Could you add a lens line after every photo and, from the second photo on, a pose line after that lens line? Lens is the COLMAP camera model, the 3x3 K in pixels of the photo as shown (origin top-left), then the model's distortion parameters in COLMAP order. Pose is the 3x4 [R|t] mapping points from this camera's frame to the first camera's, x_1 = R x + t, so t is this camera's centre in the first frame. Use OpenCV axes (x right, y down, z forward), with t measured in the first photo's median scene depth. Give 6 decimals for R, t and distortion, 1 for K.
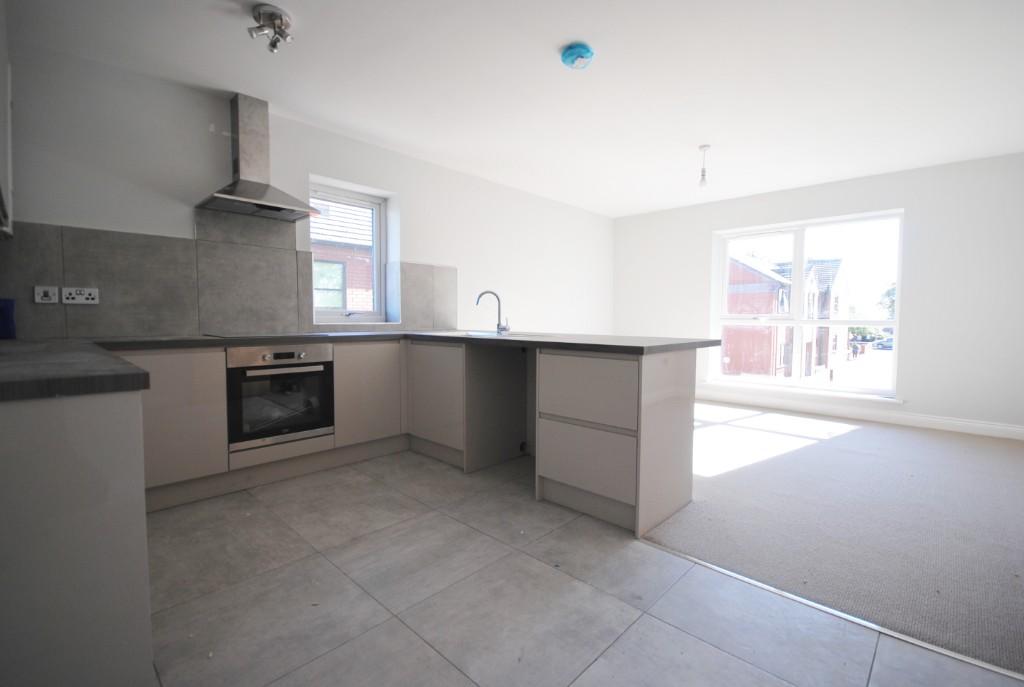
lens RADIAL K [[454.9, 0, 512.0], [0, 454.9, 343.5], [0, 0, 1]] dist [0.001399, 0.000373]
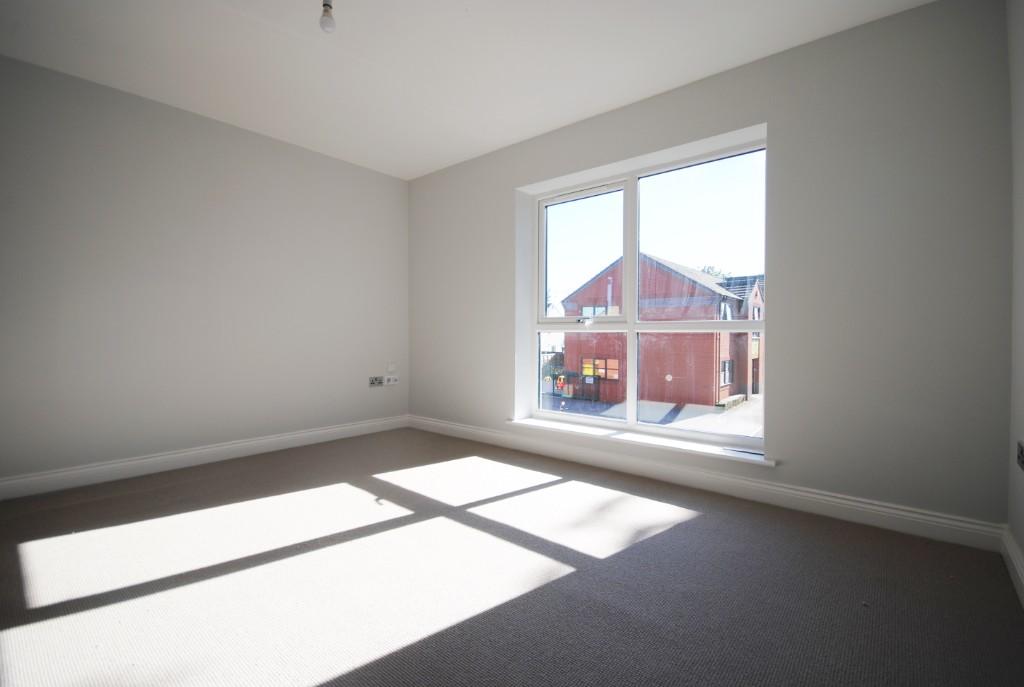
lens RADIAL K [[445.9, 0, 536.7], [0, 445.9, 339.9], [0, 0, 1]] dist [0.000748, -0.013359]
pose [[0.996403, -0.003577, 0.084662, 0.186317], [0.007642, 0.998831, -0.047739, -0.000207], [-0.084392, 0.048215, 0.995265, 0.168845]]
